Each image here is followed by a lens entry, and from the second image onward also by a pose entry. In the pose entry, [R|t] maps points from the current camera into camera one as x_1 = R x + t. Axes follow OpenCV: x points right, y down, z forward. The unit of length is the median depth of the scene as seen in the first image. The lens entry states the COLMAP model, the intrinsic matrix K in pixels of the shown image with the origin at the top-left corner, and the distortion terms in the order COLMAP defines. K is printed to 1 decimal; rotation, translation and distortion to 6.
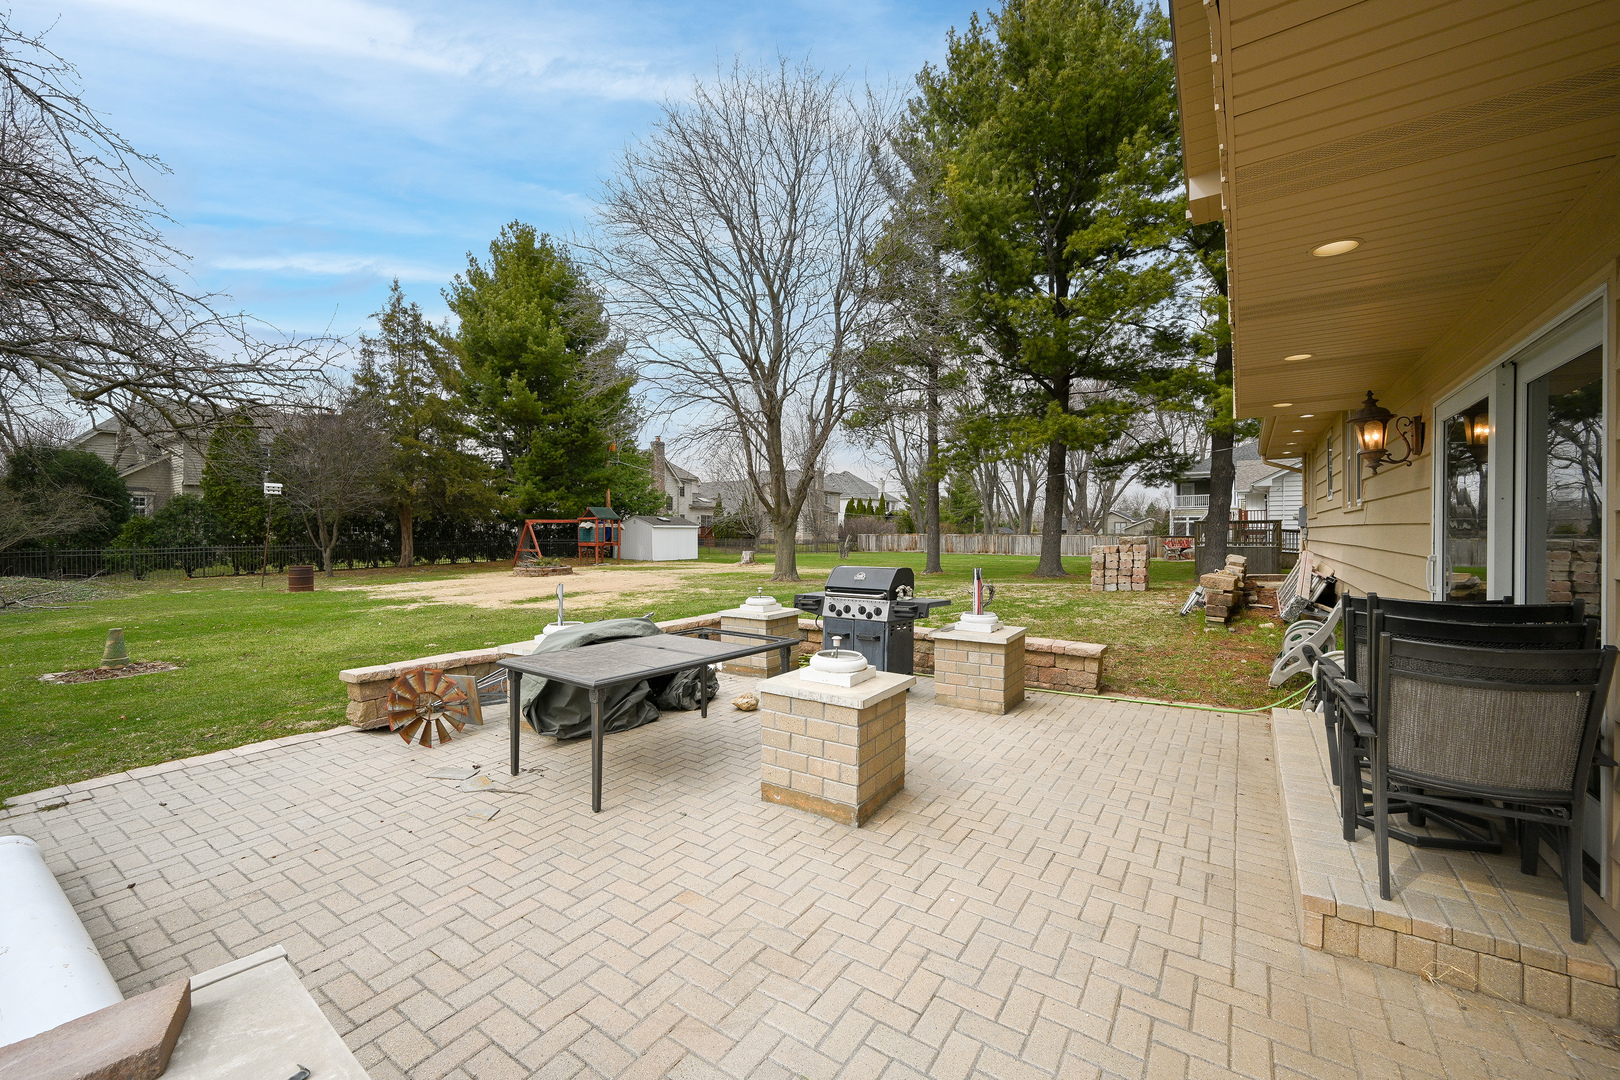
lens RADIAL K [[641.7, 0, 808.9], [0, 641.7, 533.4], [0, 0, 1]] dist [-0.000685, -0.000050]
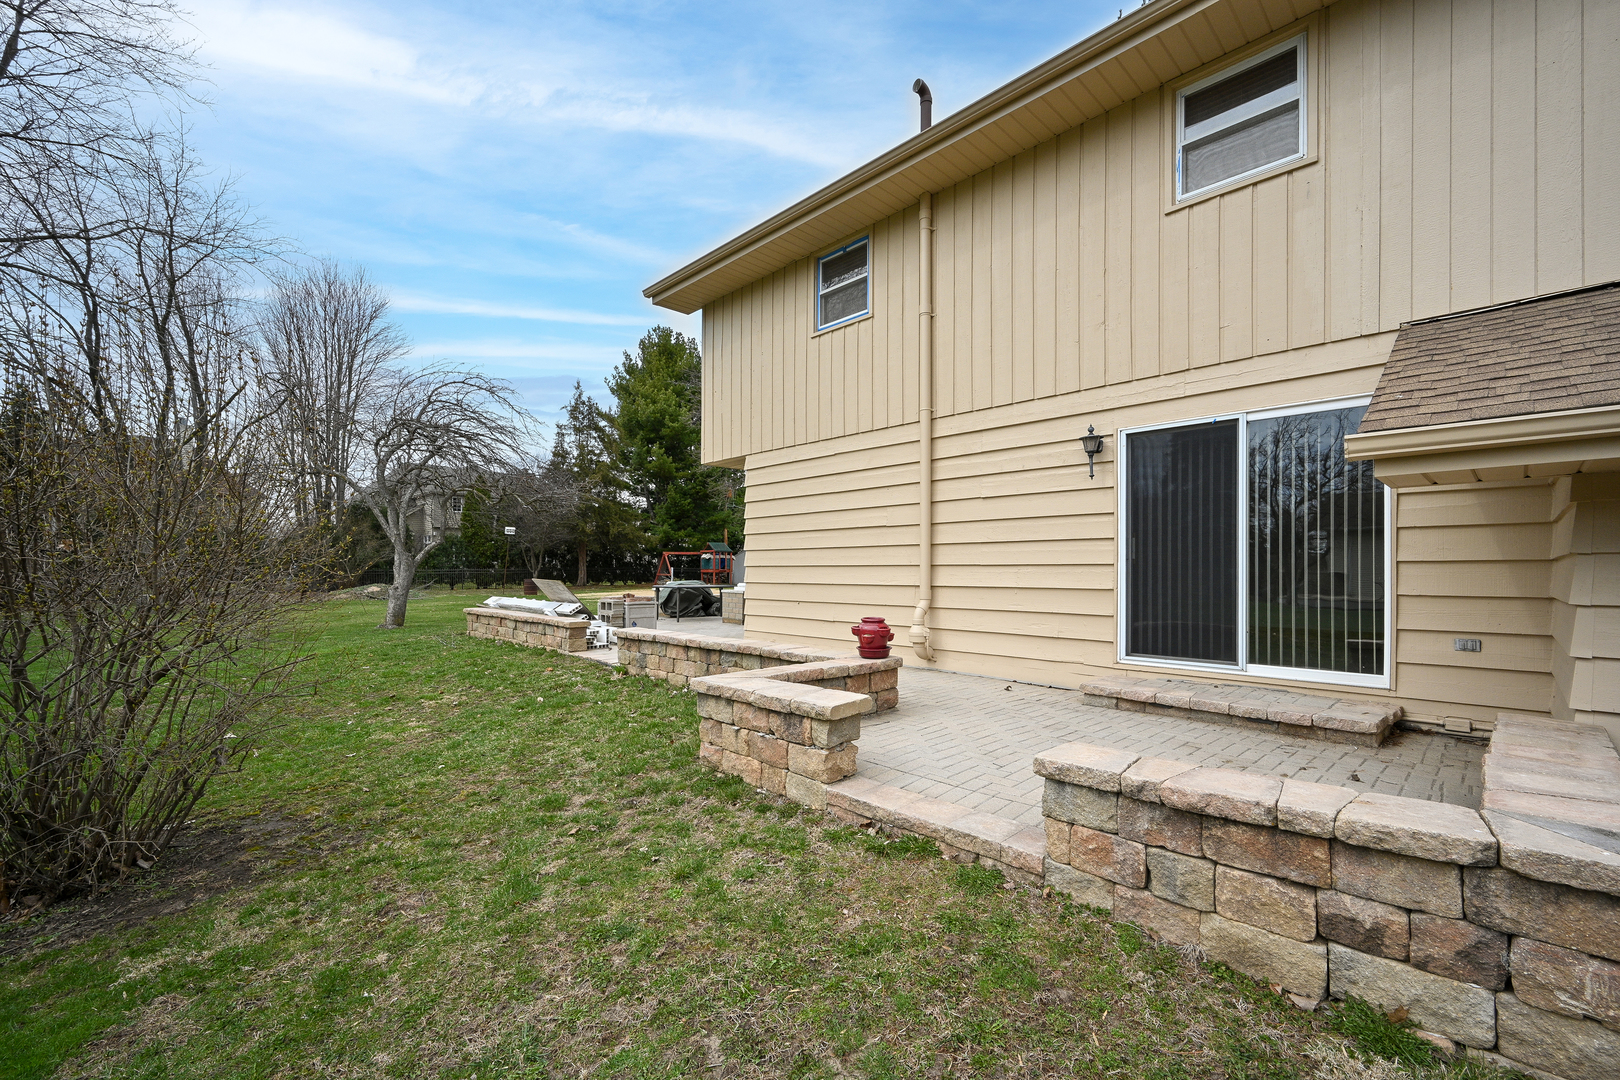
lens RADIAL K [[693.9, 0, 813.8], [0, 693.9, 565.7], [0, 0, 1]] dist [0.000245, -0.000018]
pose [[0.979337, 0.006278, -0.202135, 0.155516], [-0.007574, 0.999955, -0.005636, 0.012699], [0.202091, 0.007051, 0.979341, -0.345099]]
